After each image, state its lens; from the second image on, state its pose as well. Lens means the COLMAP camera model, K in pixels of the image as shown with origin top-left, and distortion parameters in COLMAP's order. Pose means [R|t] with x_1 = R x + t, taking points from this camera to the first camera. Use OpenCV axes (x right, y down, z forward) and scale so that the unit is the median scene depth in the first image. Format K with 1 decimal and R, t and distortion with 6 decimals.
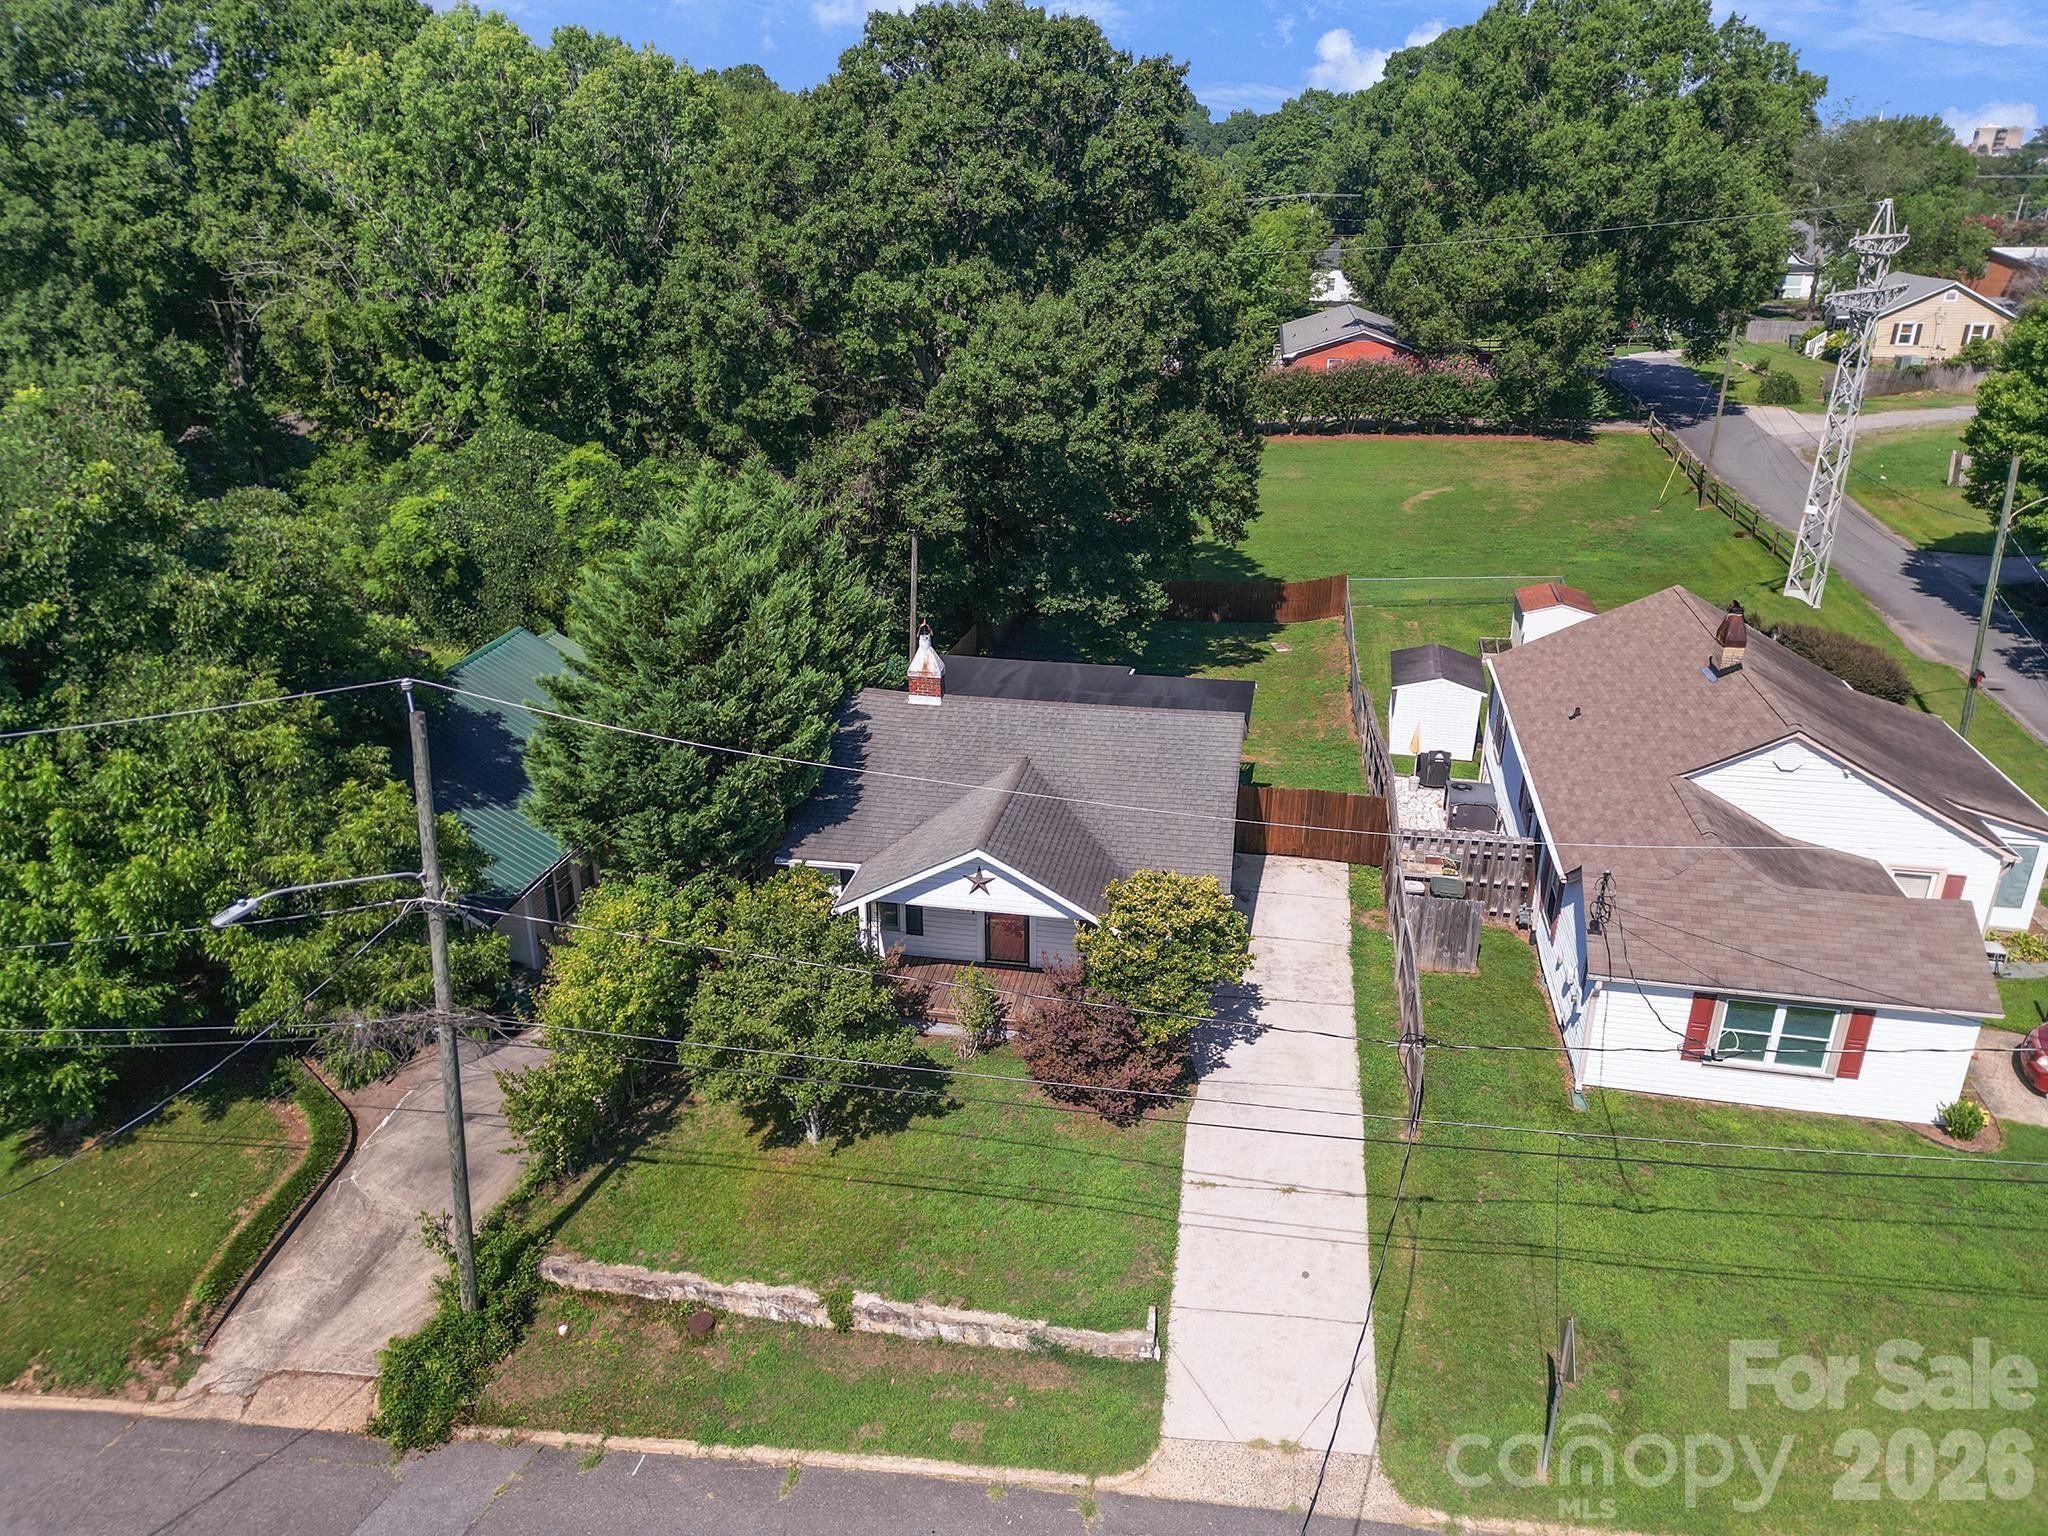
lens RADIAL K [[1429.7, 0, 1021.6], [0, 1429.7, 769.1], [0, 0, 1]] dist [0.068785, -0.066889]
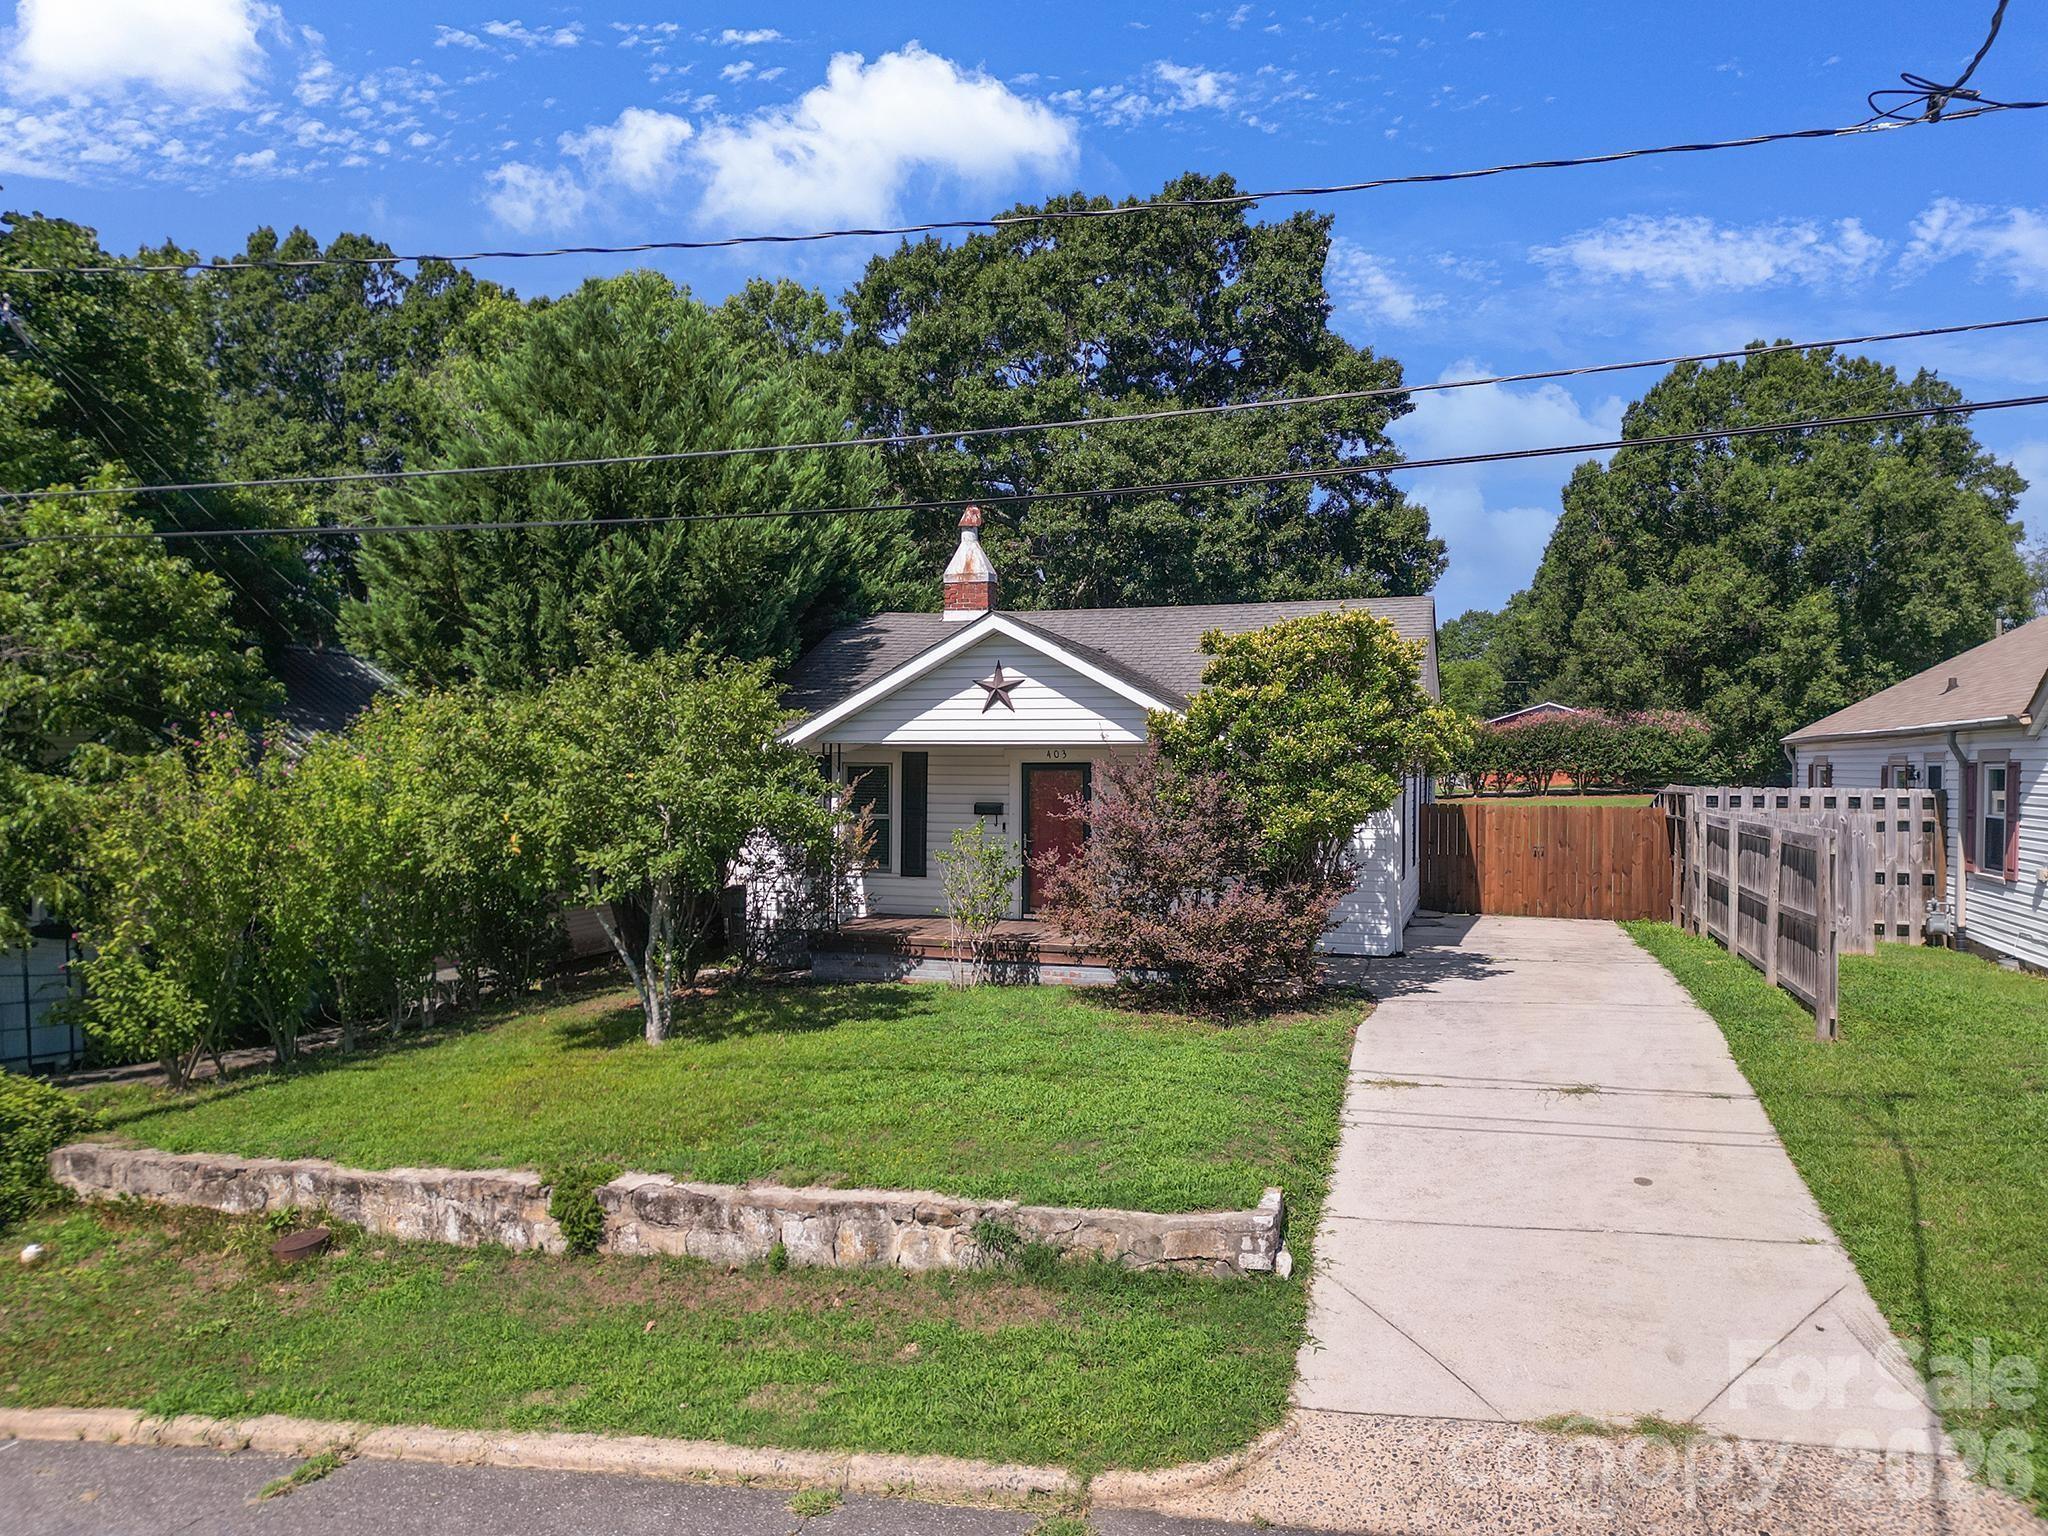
lens RADIAL K [[1429.7, 0, 1023.7], [0, 1429.7, 777.3], [0, 0, 1]] dist [0.068785, -0.066889]
pose [[0.992537, 0.003163, -0.121903, 0.051537], [-0.048961, 0.925886, -0.374617, 0.317009], [0.111684, 0.377790, 0.919131, 0.418466]]
